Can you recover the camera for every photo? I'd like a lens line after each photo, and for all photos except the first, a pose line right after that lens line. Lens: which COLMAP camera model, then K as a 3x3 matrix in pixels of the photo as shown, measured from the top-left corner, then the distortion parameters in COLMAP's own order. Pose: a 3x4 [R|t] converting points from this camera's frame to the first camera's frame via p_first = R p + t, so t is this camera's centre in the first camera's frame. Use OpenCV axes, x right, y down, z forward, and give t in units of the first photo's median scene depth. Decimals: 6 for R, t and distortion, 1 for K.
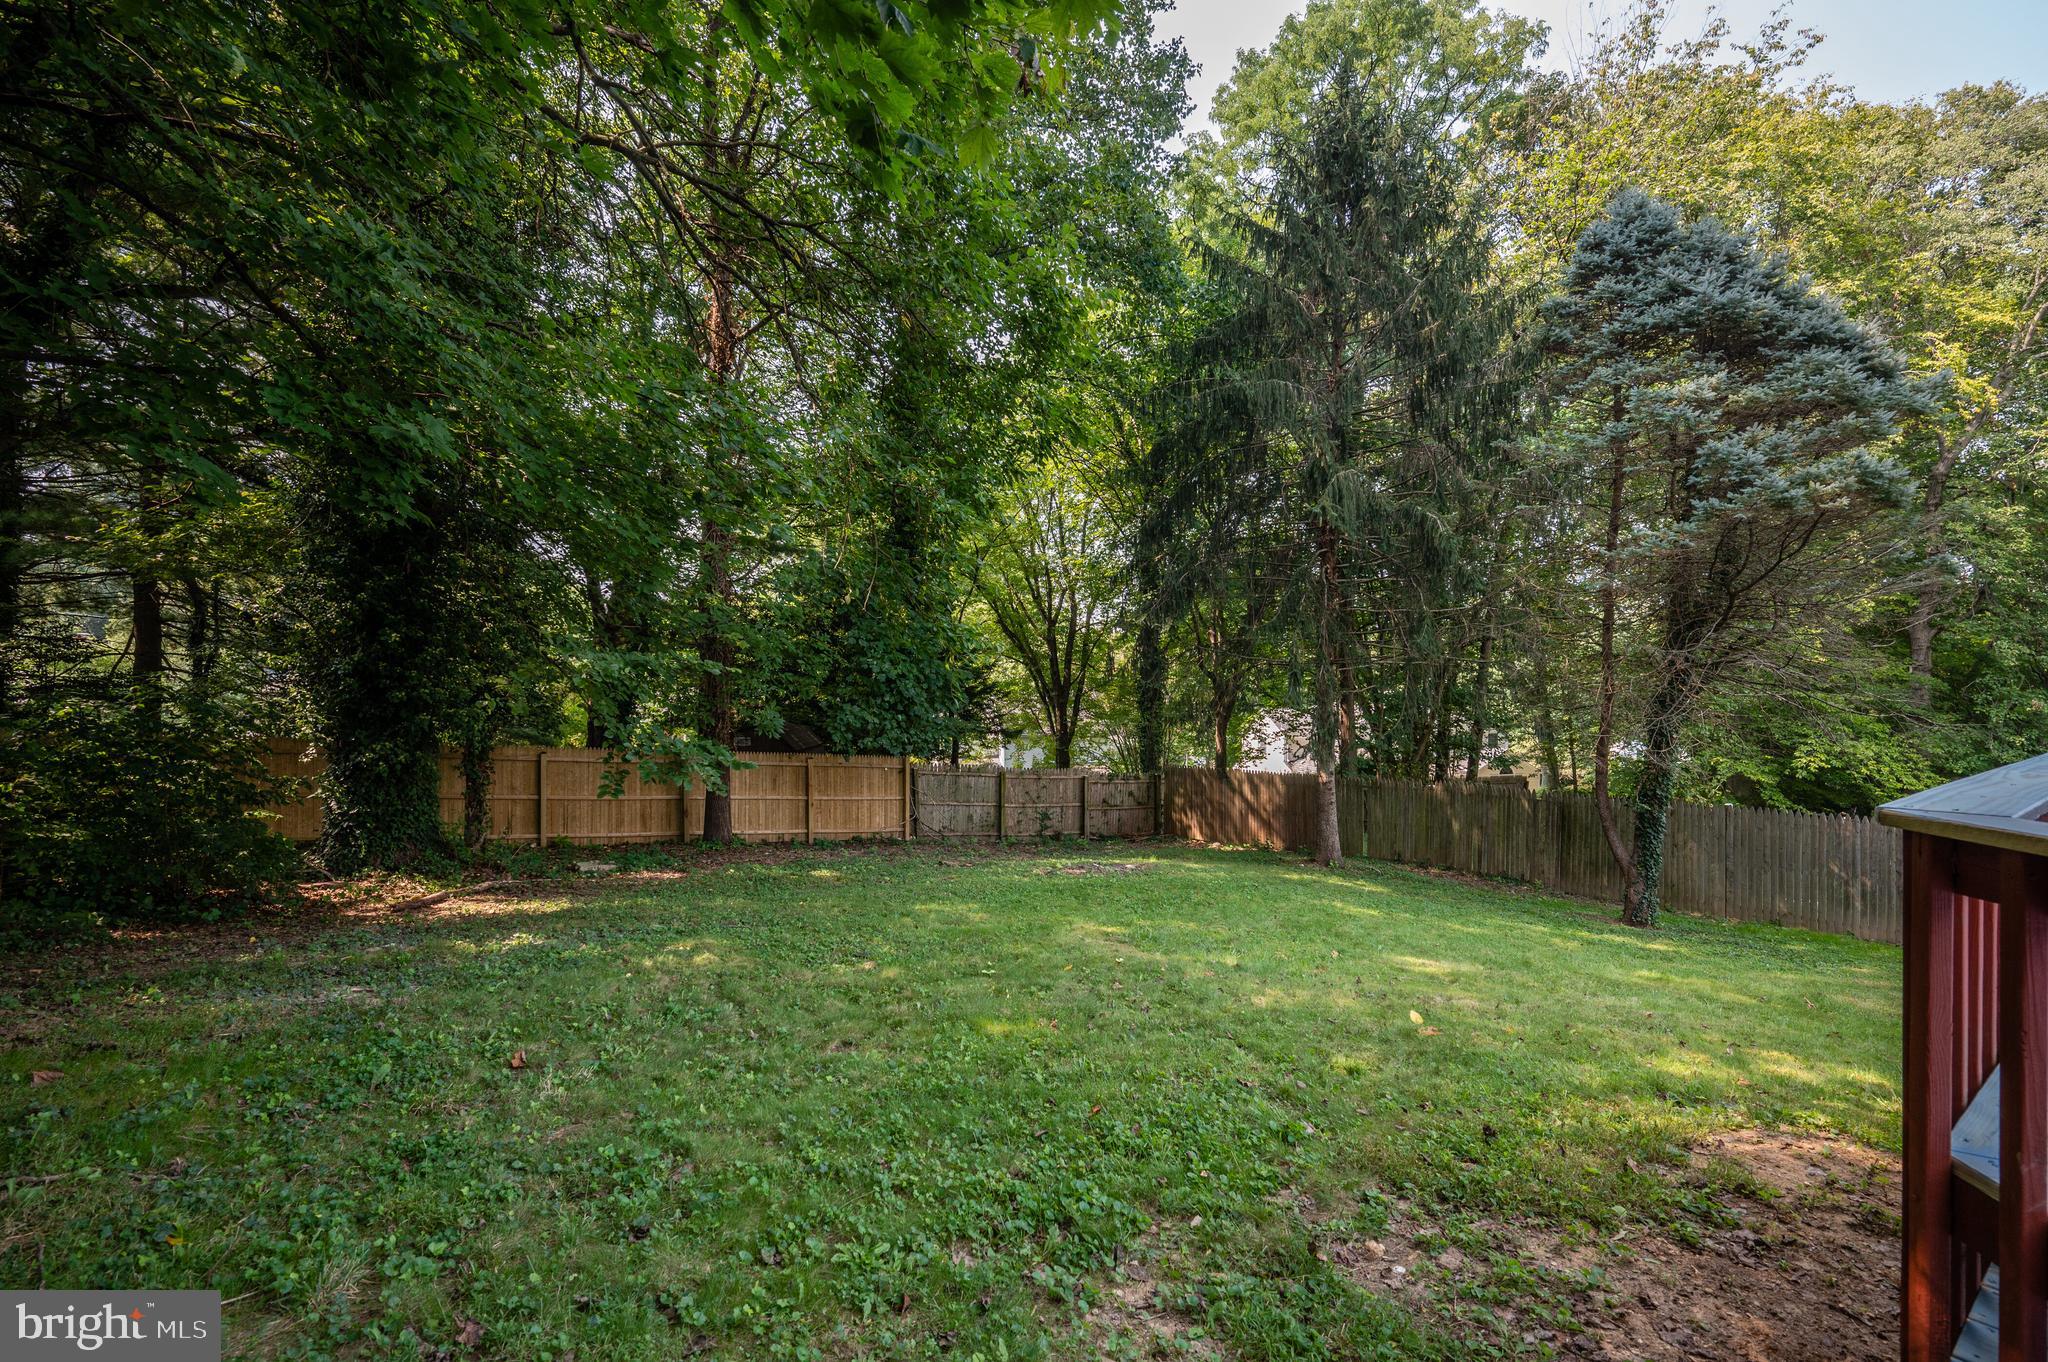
lens RADIAL K [[949.0, 0, 1021.5], [0, 949.0, 686.9], [0, 0, 1]] dist [-0.002634, -0.000445]
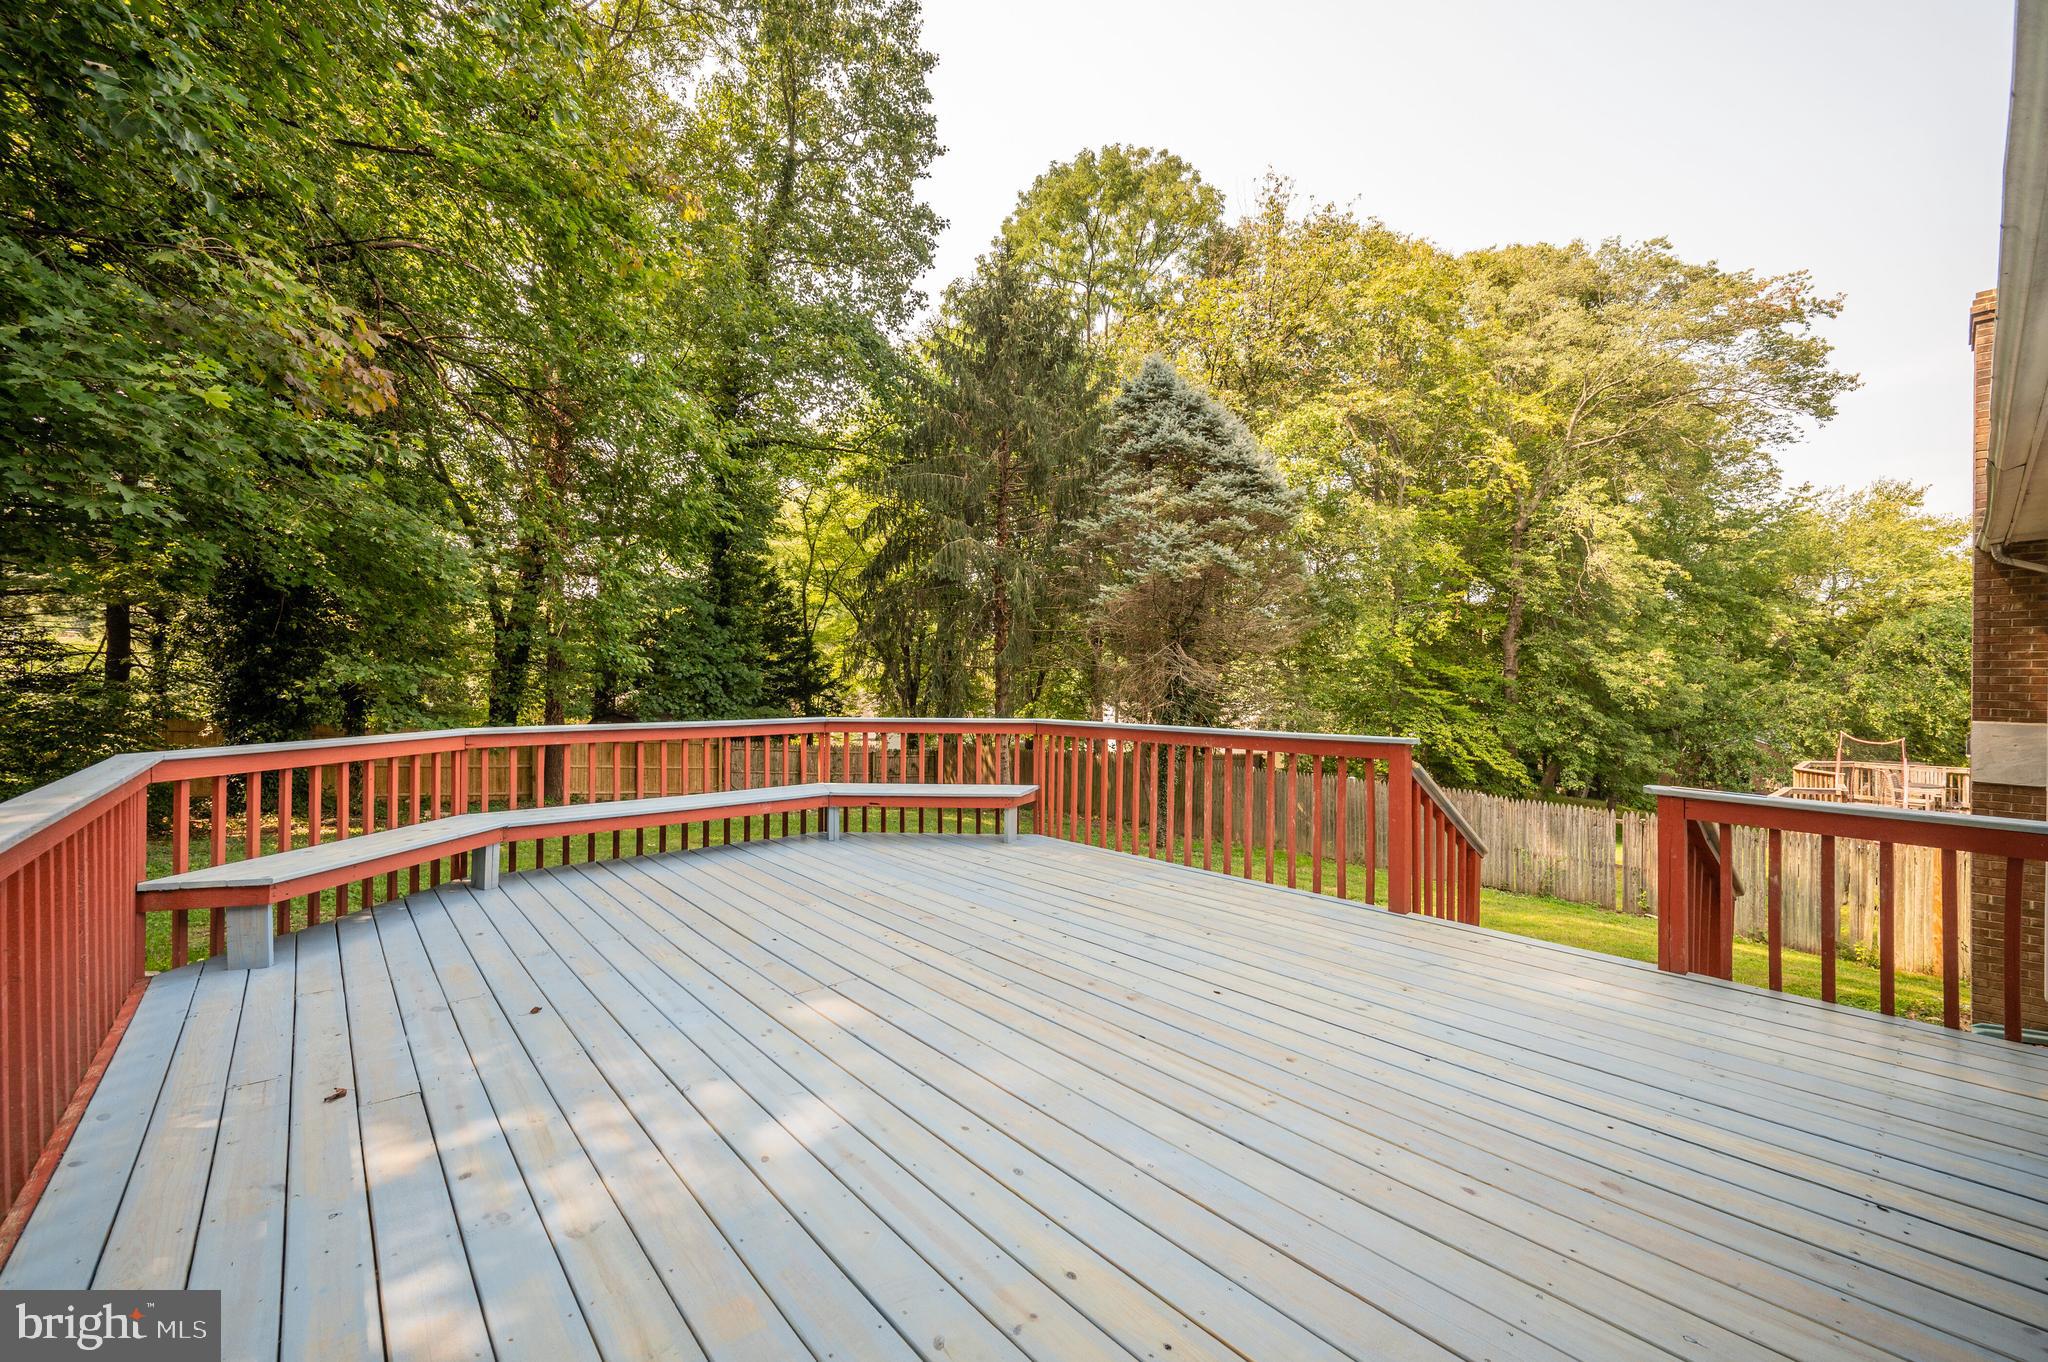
lens RADIAL K [[835.3, 0, 1024.0], [0, 835.3, 681.0], [0, 0, 1]] dist [0.000911, -0.000042]
pose [[0.998194, 0.003908, 0.059950, 0.204231], [-0.004015, 0.999991, 0.001666, -0.005881], [-0.059943, -0.001904, 0.998200, -0.169244]]
